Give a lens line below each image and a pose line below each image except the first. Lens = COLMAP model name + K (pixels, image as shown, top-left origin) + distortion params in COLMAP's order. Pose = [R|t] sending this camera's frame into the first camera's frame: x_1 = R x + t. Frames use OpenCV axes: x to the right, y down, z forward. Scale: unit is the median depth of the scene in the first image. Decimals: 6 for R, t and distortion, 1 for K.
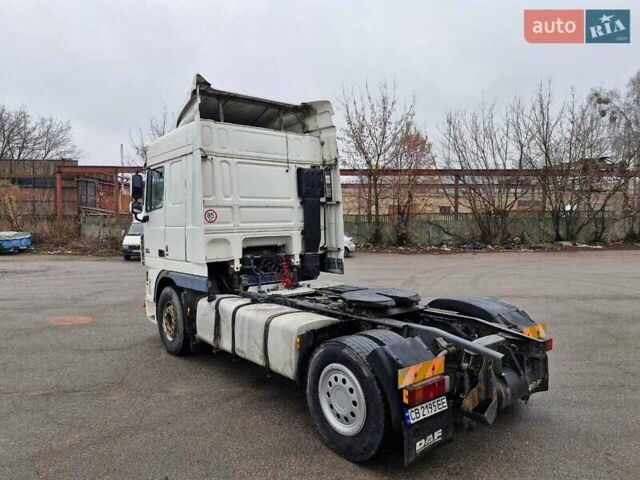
lens RADIAL K [[442.1, 0, 316.0], [0, 442.1, 240.7], [0, 0, 1]] dist [0.109731, -0.139403]
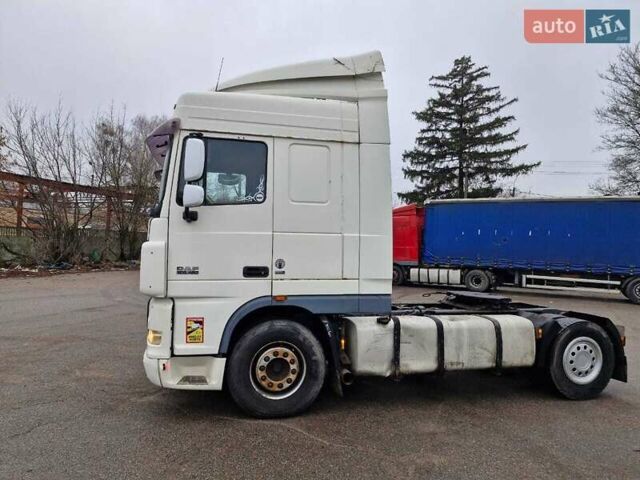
lens RADIAL K [[442.1, 0, 316.0], [0, 442.1, 240.7], [0, 0, 1]] dist [0.109731, -0.139403]
pose [[0.415379, 0.033626, 0.909027, -1.007895], [0.008767, 0.999122, -0.040965, 0.011250], [-0.909606, 0.024985, 0.414720, 0.716564]]
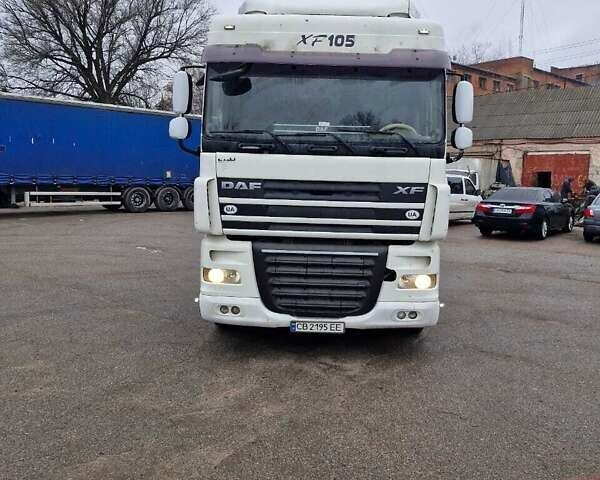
lens RADIAL K [[548.0, 0, 311.0], [0, 548.0, 239.0], [0, 0, 1]] dist [0.162029, -0.284461]
pose [[-0.766695, -0.088316, 0.635908, -0.863867], [0.017619, 0.987226, 0.158350, -0.072464], [-0.641769, 0.132610, -0.755346, 2.012899]]
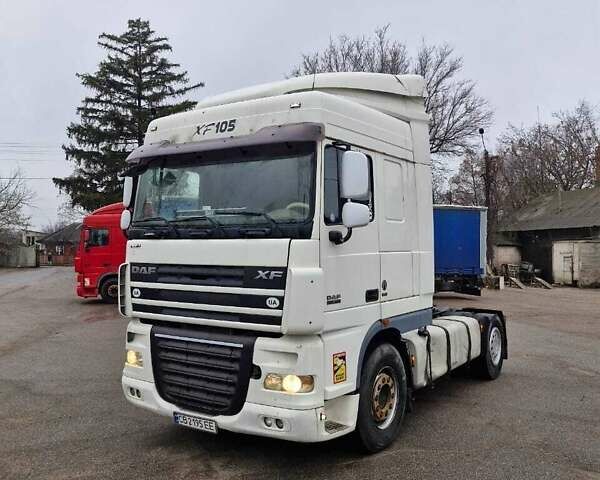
lens RADIAL K [[548.0, 0, 311.0], [0, 548.0, 239.0], [0, 0, 1]] dist [0.162029, -0.284461]
pose [[-0.289716, 0.033065, 0.956541, -1.165655], [0.044650, 0.998782, -0.021001, -0.041167], [-0.956071, 0.036625, -0.290840, 1.441987]]
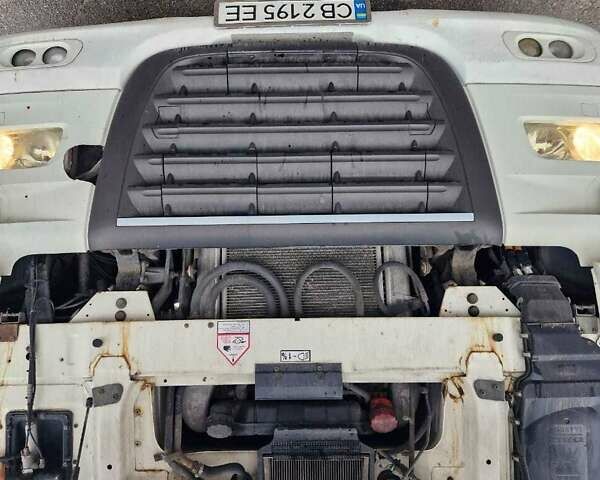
lens RADIAL K [[551.1, 0, 303.7], [0, 551.1, 240.8], [0, 0, 1]] dist [0.130490, -0.184862]
pose [[0.776132, 0.106060, 0.621587, -0.511723], [-0.059083, -0.969185, 0.239143, 0.004021], [0.627797, -0.222331, -0.745949, 1.581675]]
